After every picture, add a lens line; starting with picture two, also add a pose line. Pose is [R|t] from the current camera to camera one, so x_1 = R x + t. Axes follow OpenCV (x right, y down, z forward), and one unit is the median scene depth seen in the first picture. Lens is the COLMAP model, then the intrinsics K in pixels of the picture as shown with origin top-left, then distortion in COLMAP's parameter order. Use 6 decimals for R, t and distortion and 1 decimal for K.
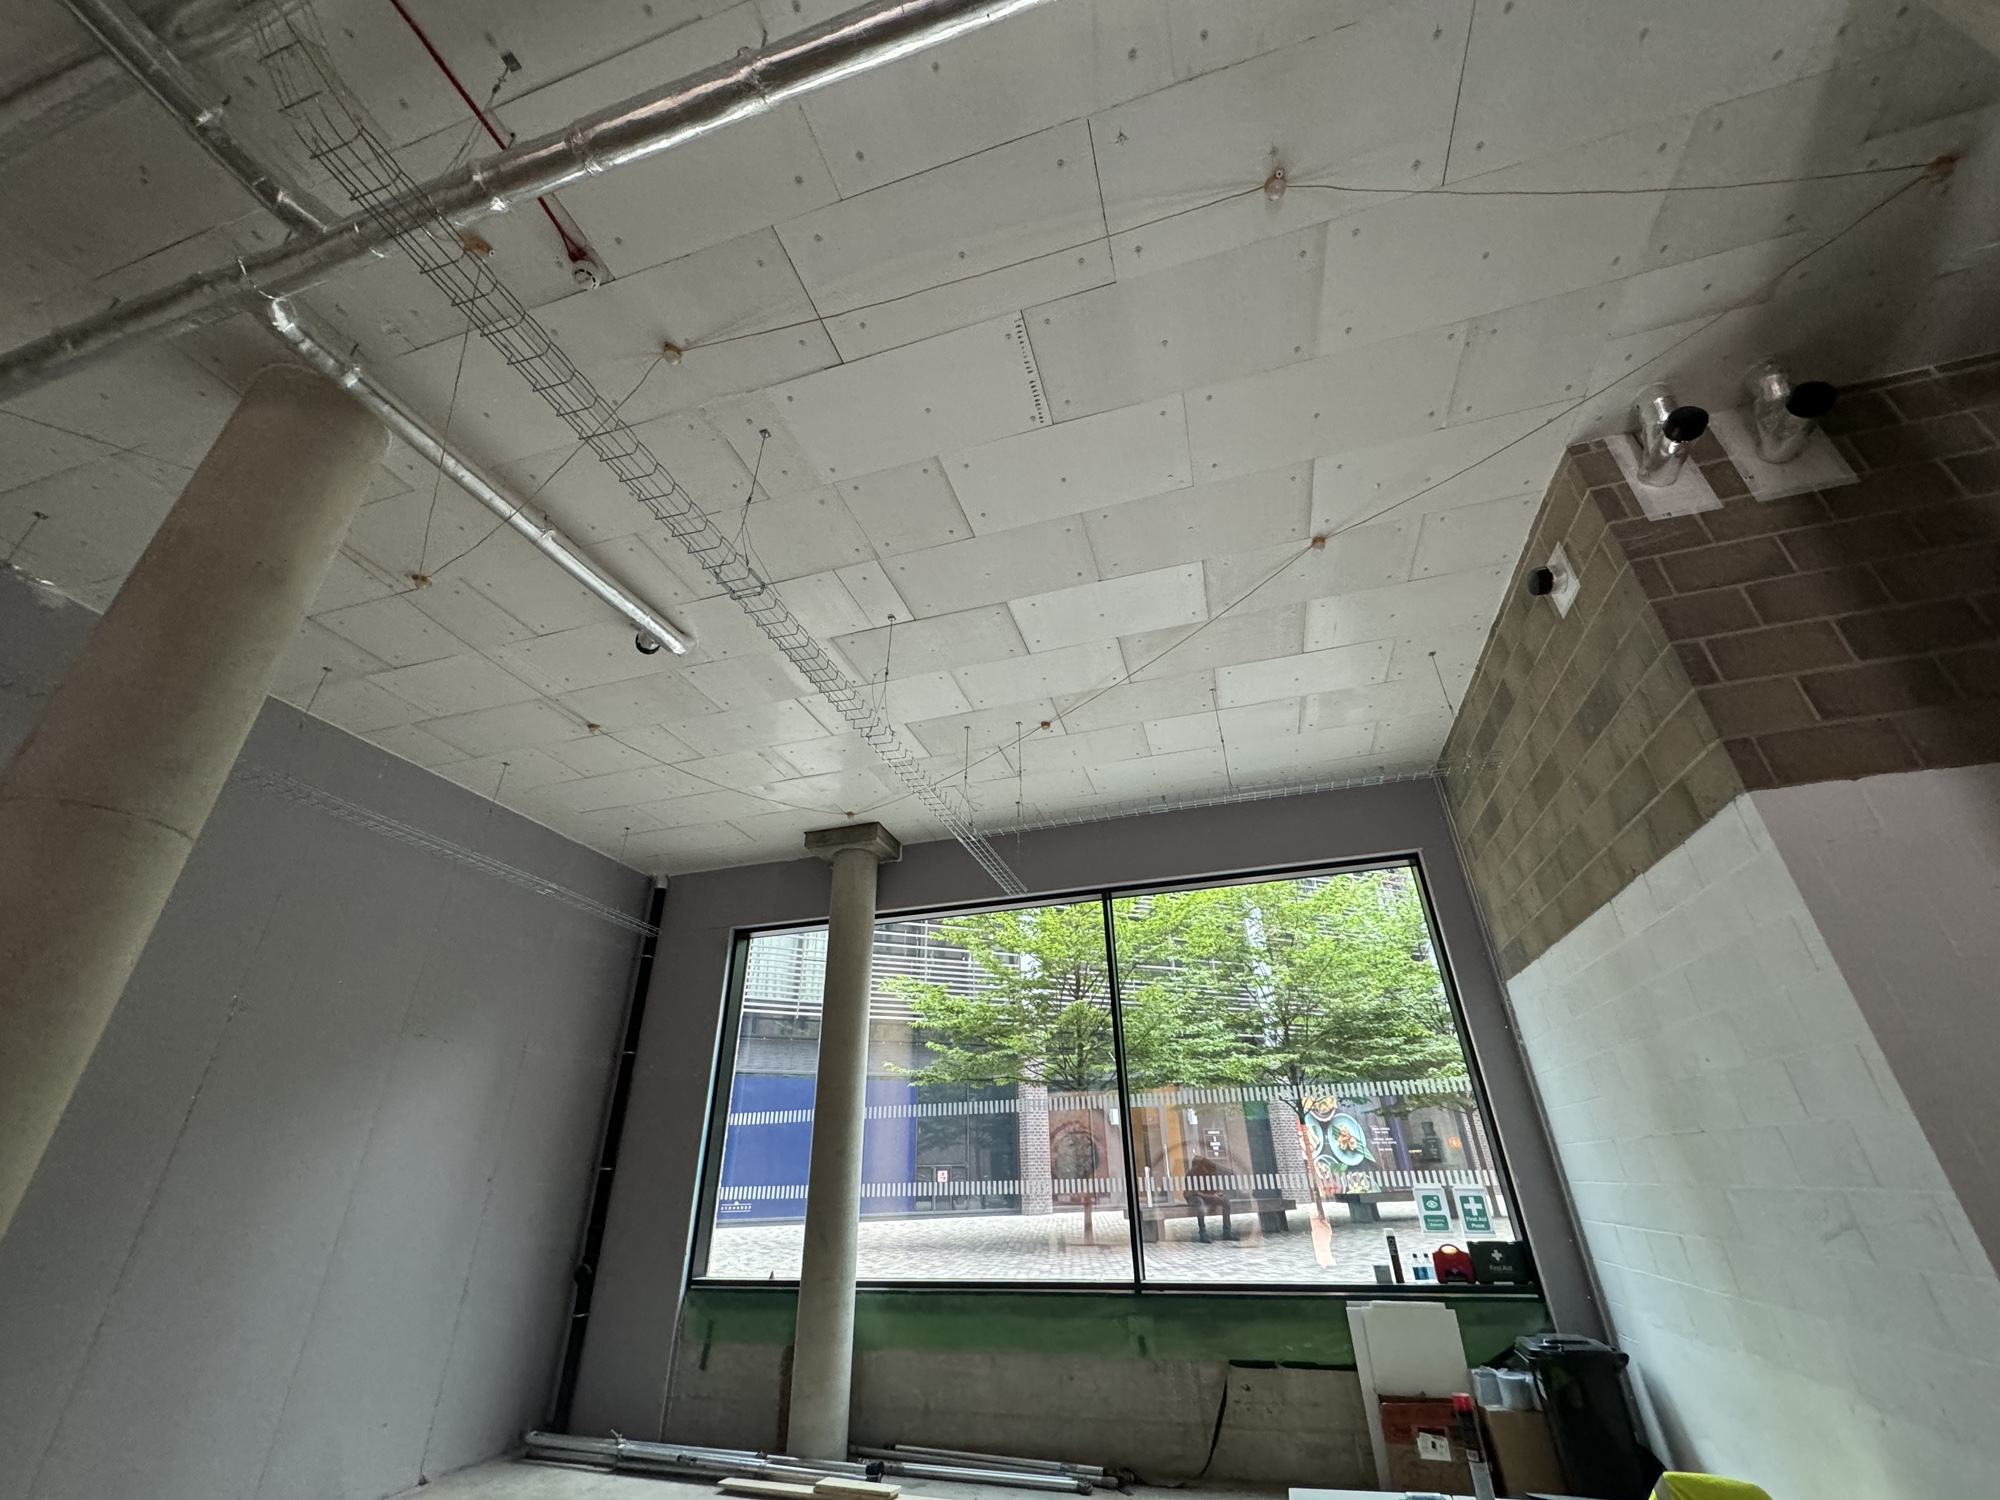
lens RADIAL K [[794.7, 0, 1000.0], [0, 794.7, 750.0], [0, 0, 1]] dist [-0.001287, -0.000087]
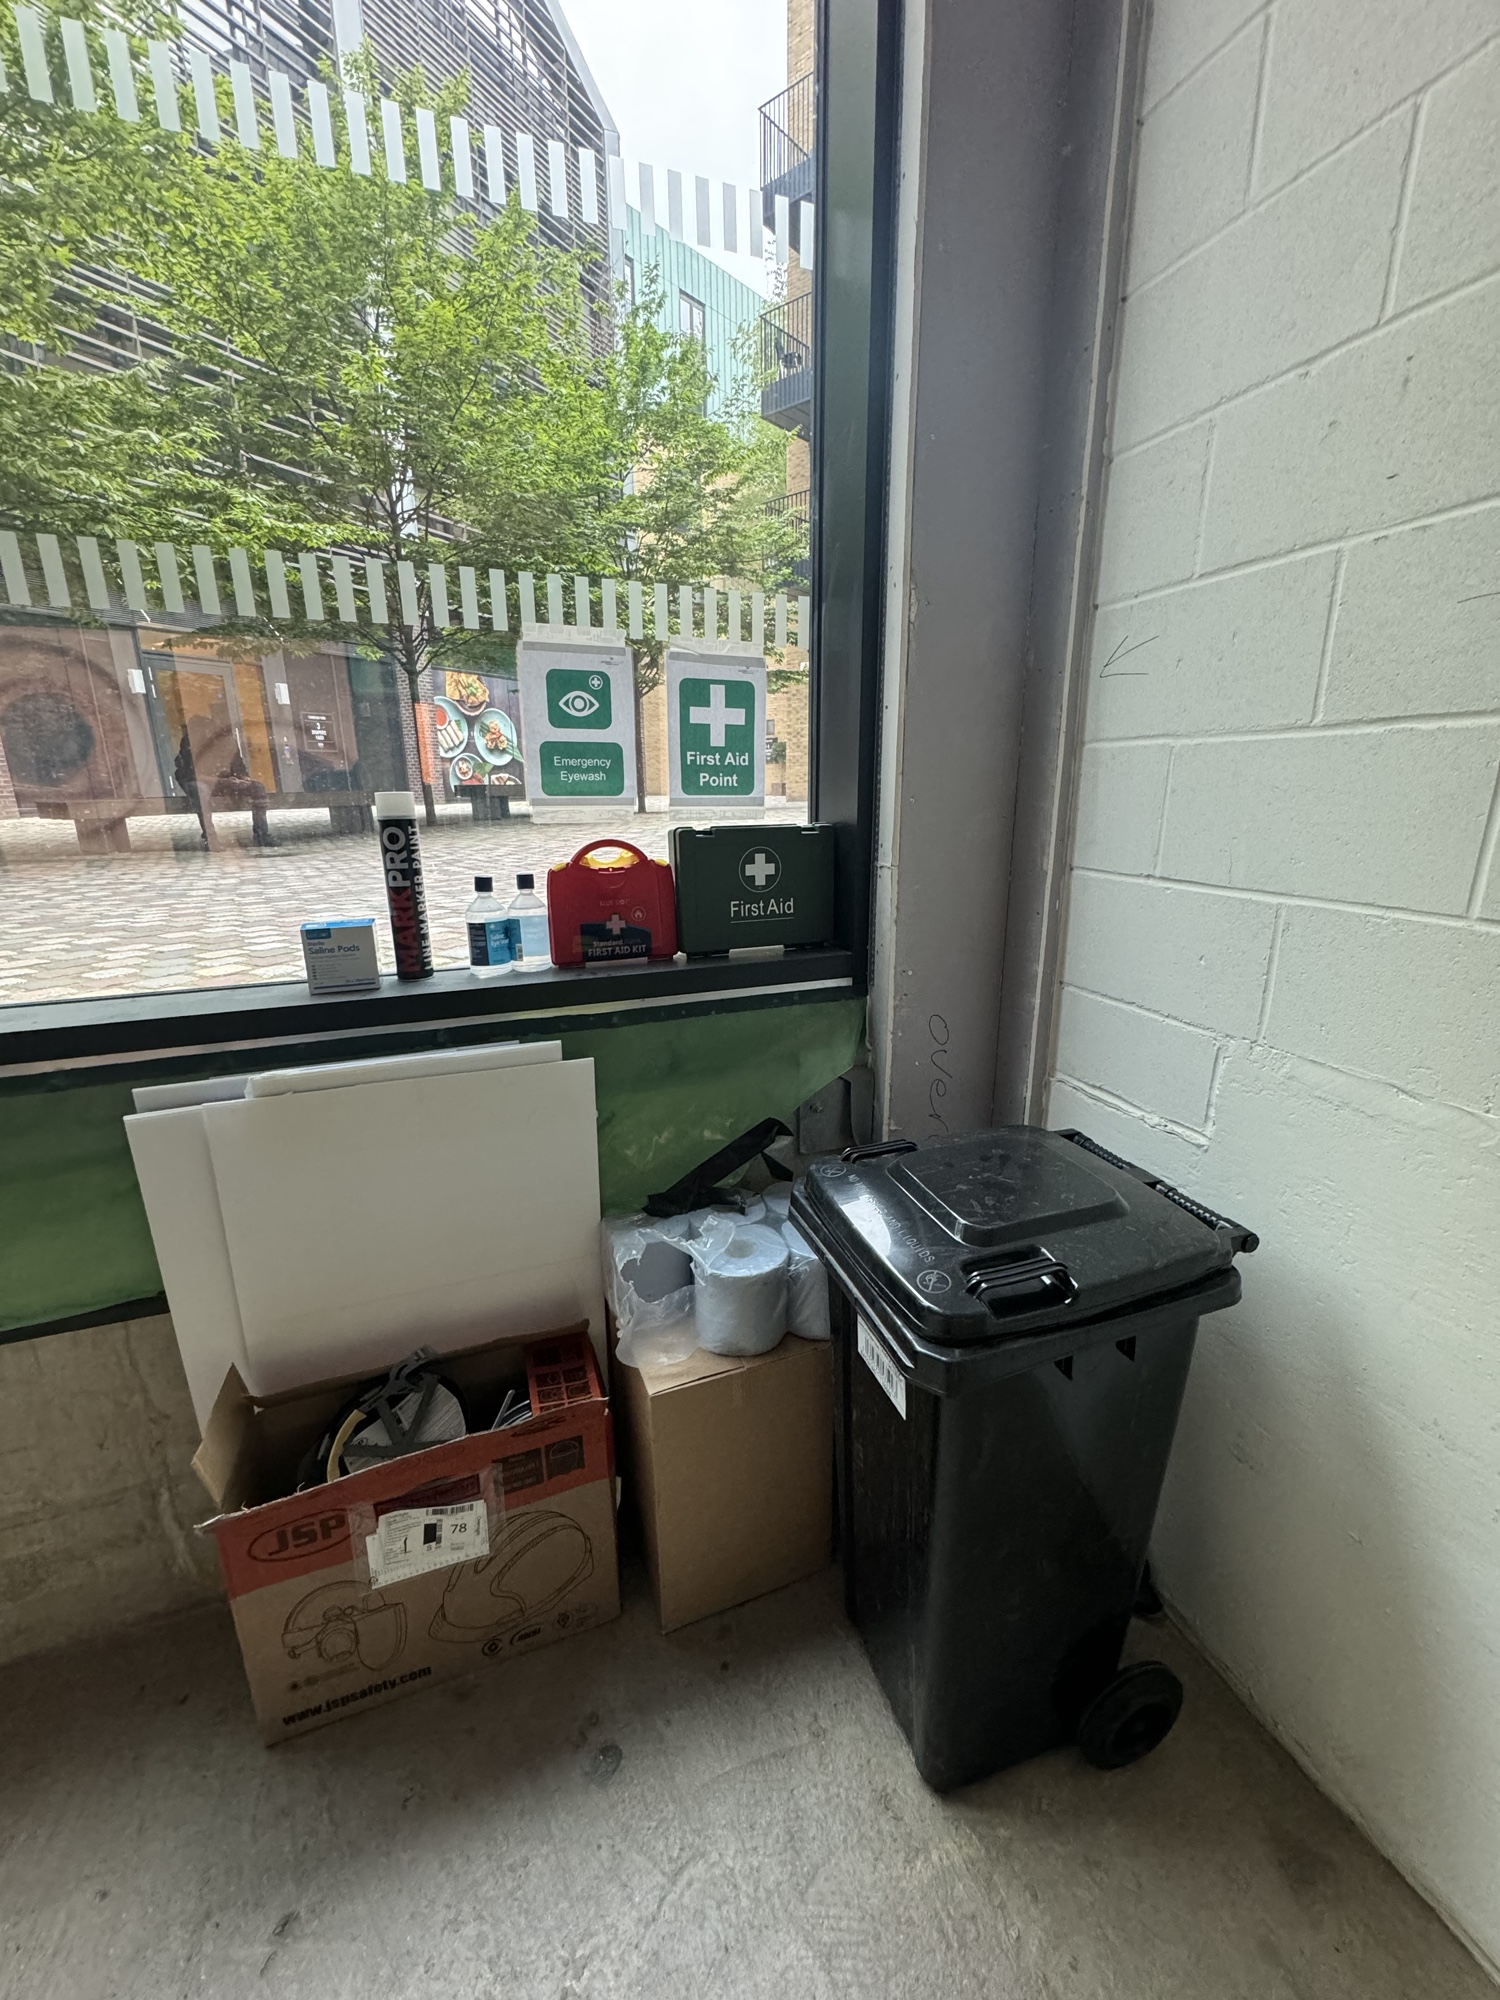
lens RADIAL K [[794.7, 0, 746.5], [0, 794.7, 999.9], [0, 0, 1]] dist [-0.001287, -0.000087]
pose [[0.797016, -0.146005, 0.586044, 0.438639], [-0.292487, 0.755651, 0.586040, 0.495465], [-0.528410, -0.638494, 0.559561, 0.795739]]
